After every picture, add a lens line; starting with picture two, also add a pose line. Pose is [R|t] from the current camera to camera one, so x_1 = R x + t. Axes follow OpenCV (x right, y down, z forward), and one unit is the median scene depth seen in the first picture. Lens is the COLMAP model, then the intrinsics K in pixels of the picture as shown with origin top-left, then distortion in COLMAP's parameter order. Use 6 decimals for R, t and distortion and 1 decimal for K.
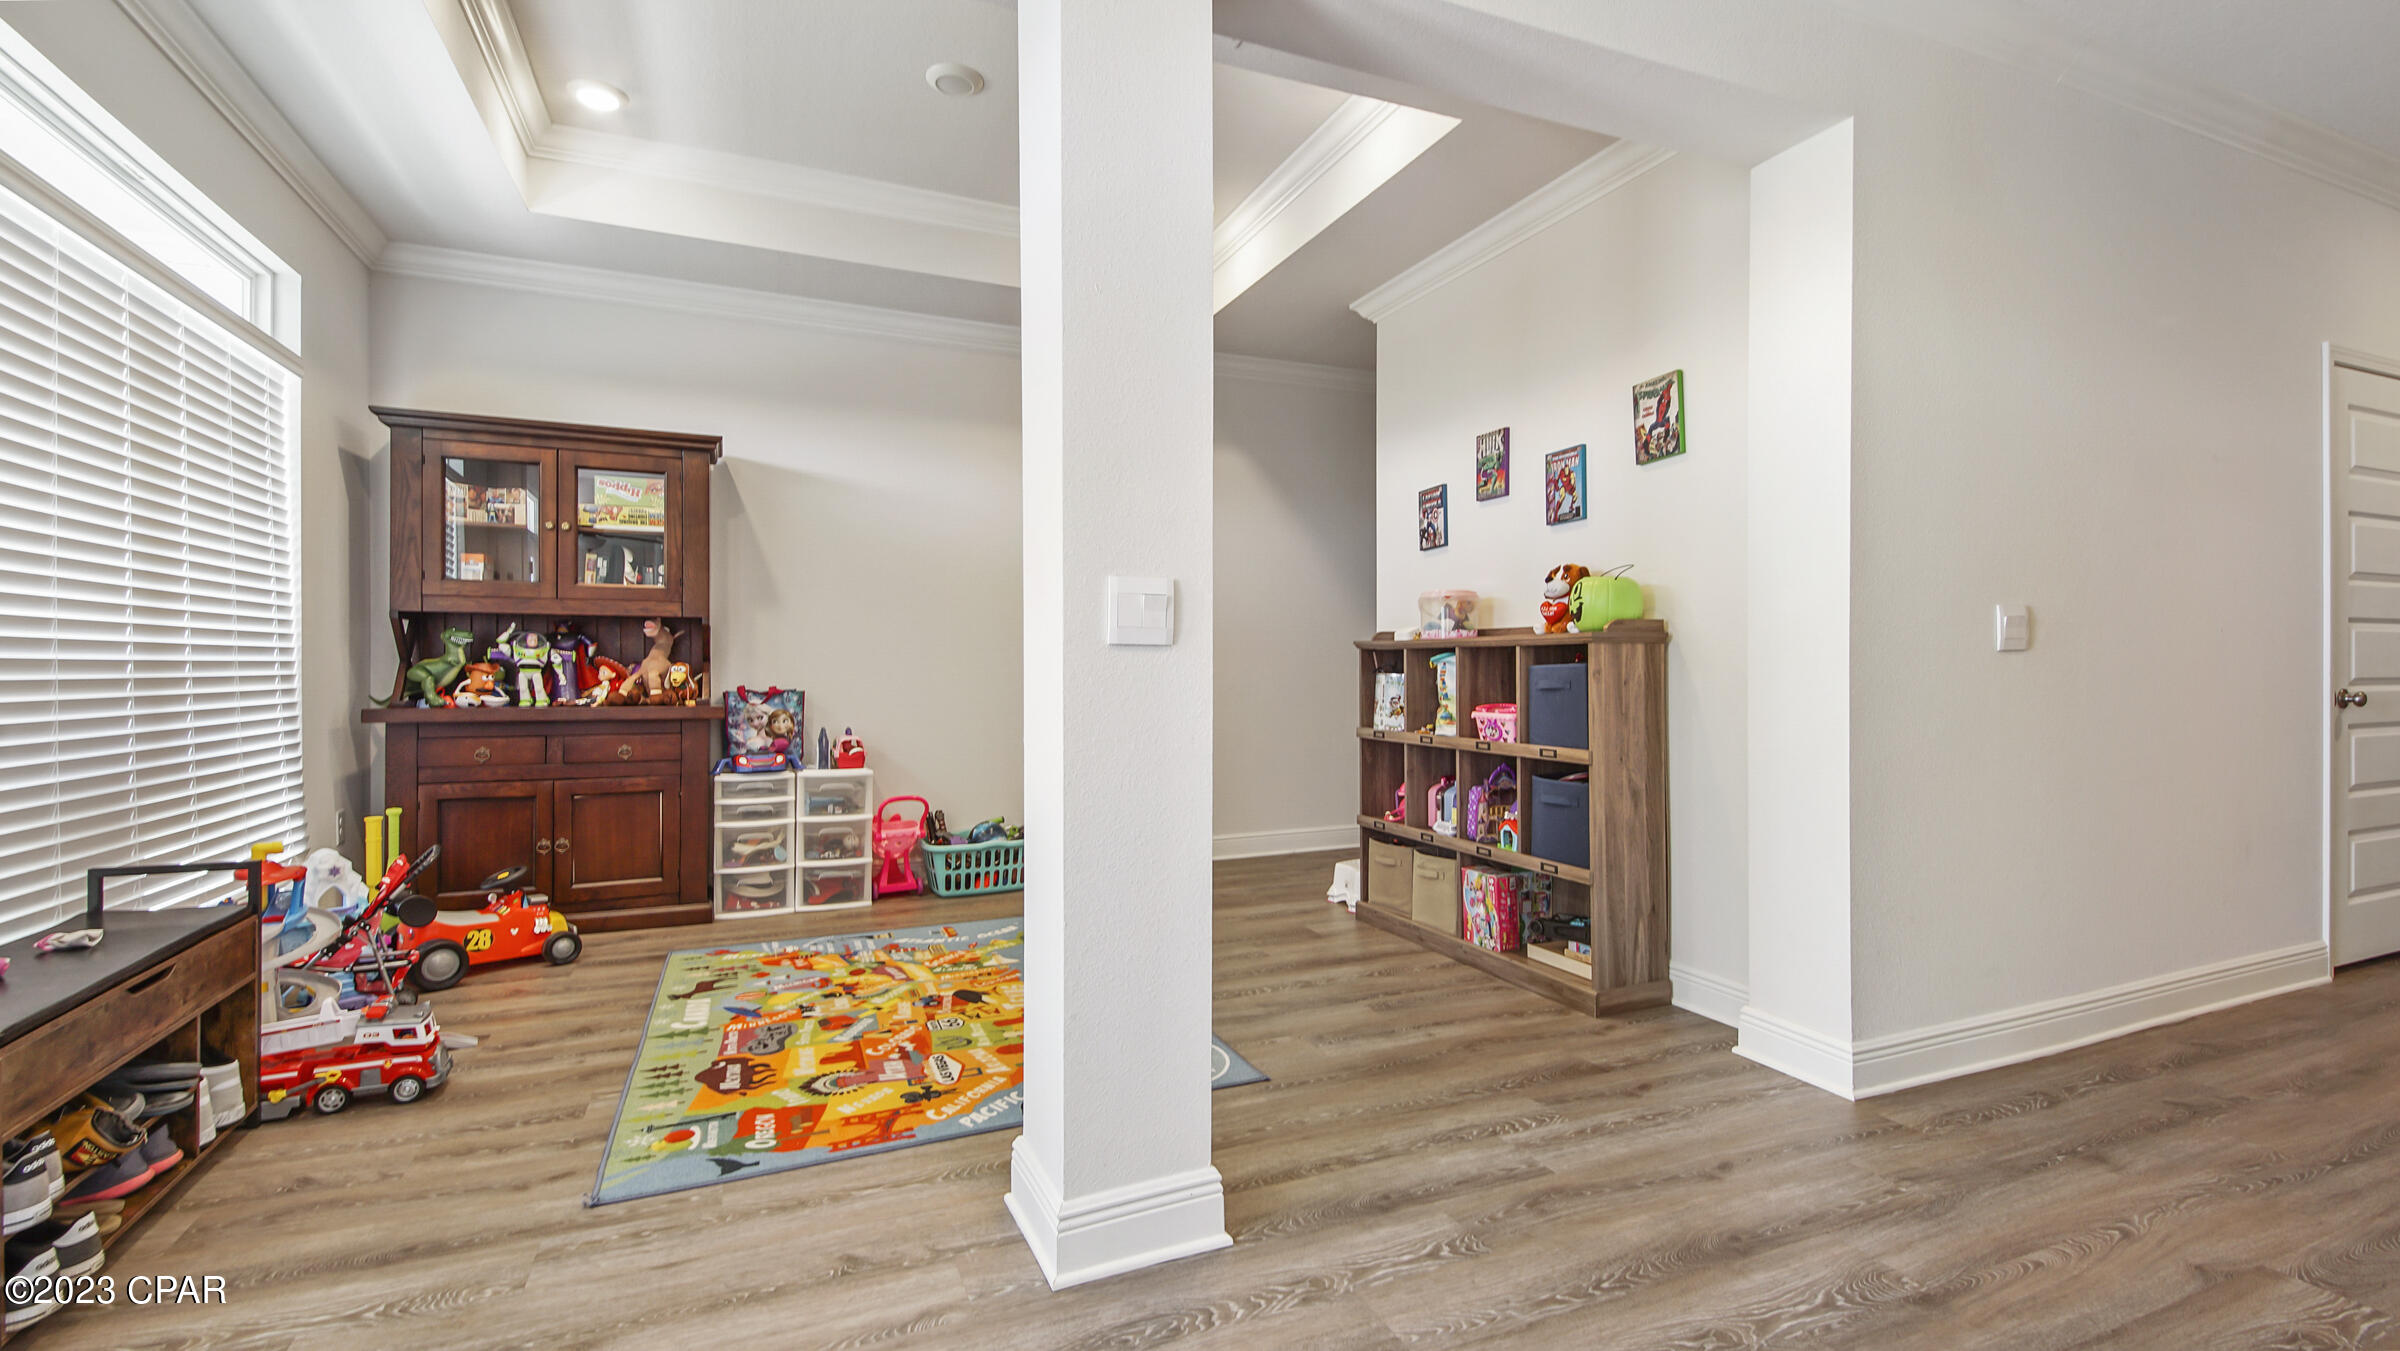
lens RADIAL K [[1038.3, 0, 1208.4], [0, 1038.3, 670.9], [0, 0, 1]] dist [0.002284, -0.000497]
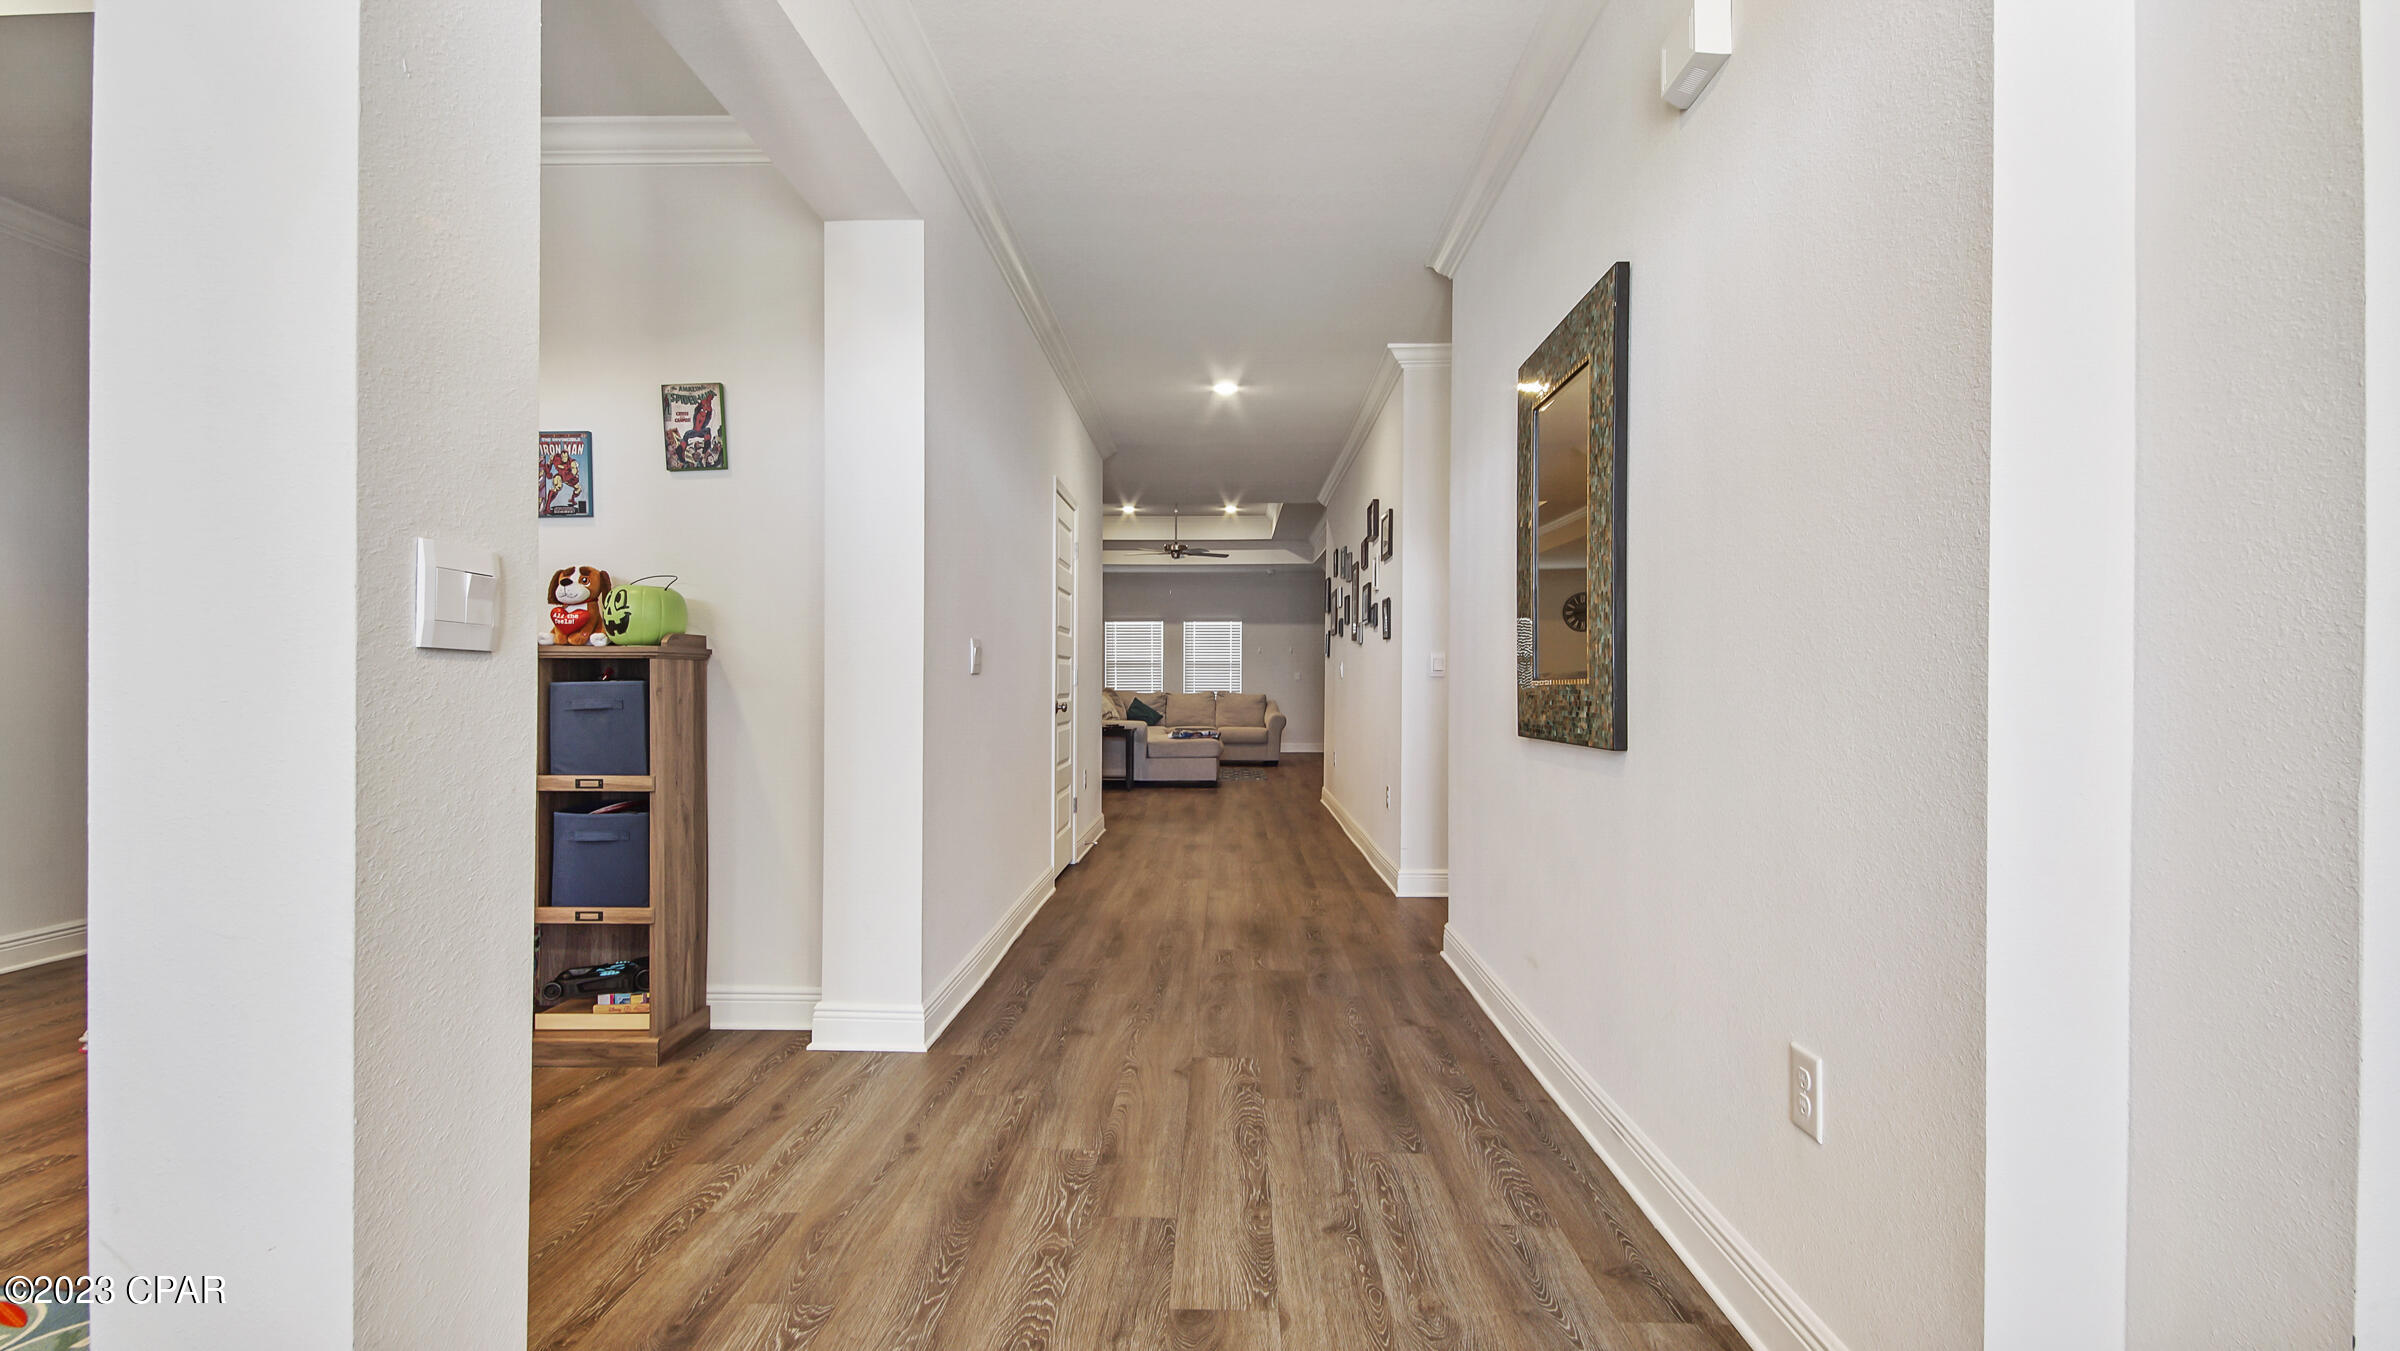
lens RADIAL K [[1038.3, 0, 1215.6], [0, 1038.3, 680.6], [0, 0, 1]] dist [0.002284, -0.000497]
pose [[0.413209, 0.007183, 0.910608, -0.251940], [-0.001369, 0.999973, -0.007266, -0.001017], [-0.910635, 0.001755, 0.413208, 0.166257]]
